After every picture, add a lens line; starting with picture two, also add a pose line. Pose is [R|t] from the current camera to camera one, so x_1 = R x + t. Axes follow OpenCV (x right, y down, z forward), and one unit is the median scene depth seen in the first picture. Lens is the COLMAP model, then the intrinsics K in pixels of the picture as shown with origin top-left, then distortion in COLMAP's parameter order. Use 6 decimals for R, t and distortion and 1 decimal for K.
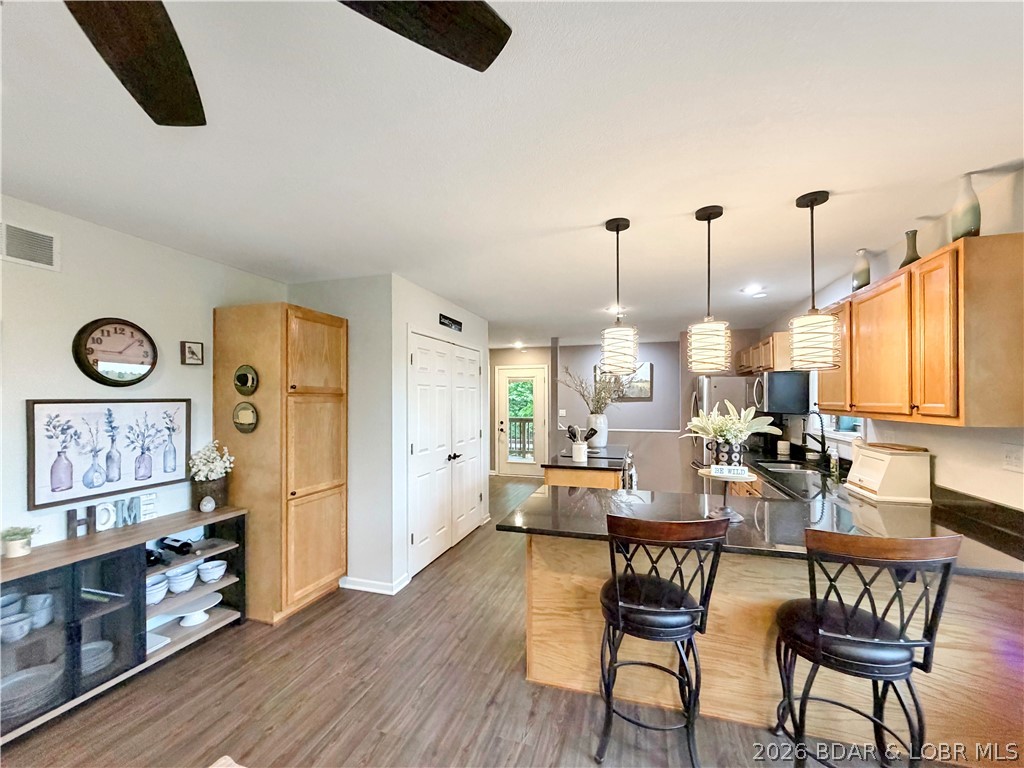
lens RADIAL K [[412.4, 0, 510.5], [0, 412.4, 386.0], [0, 0, 1]] dist [0.001030, -0.000496]
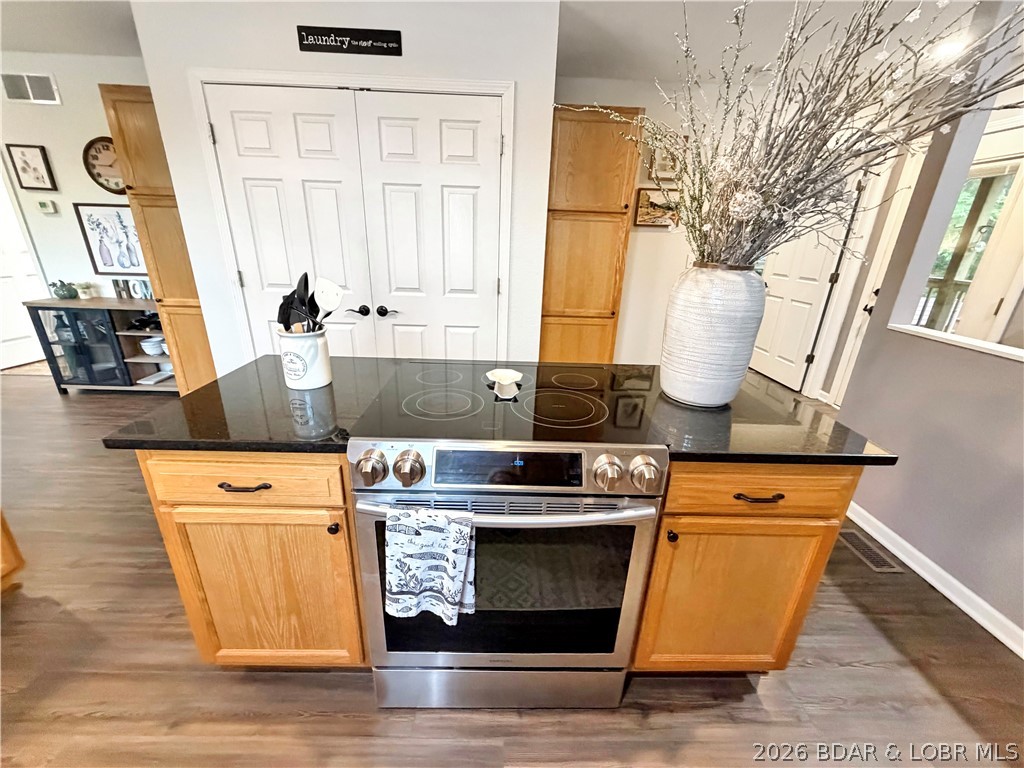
lens RADIAL K [[412.4, 0, 510.5], [0, 412.4, 386.0], [0, 0, 1]] dist [0.001030, -0.000496]
pose [[0.324076, 0.338500, -0.883398, 0.906207], [-0.005045, 0.934399, 0.356192, 0.104372], [0.946018, -0.110977, 0.304524, 1.797651]]
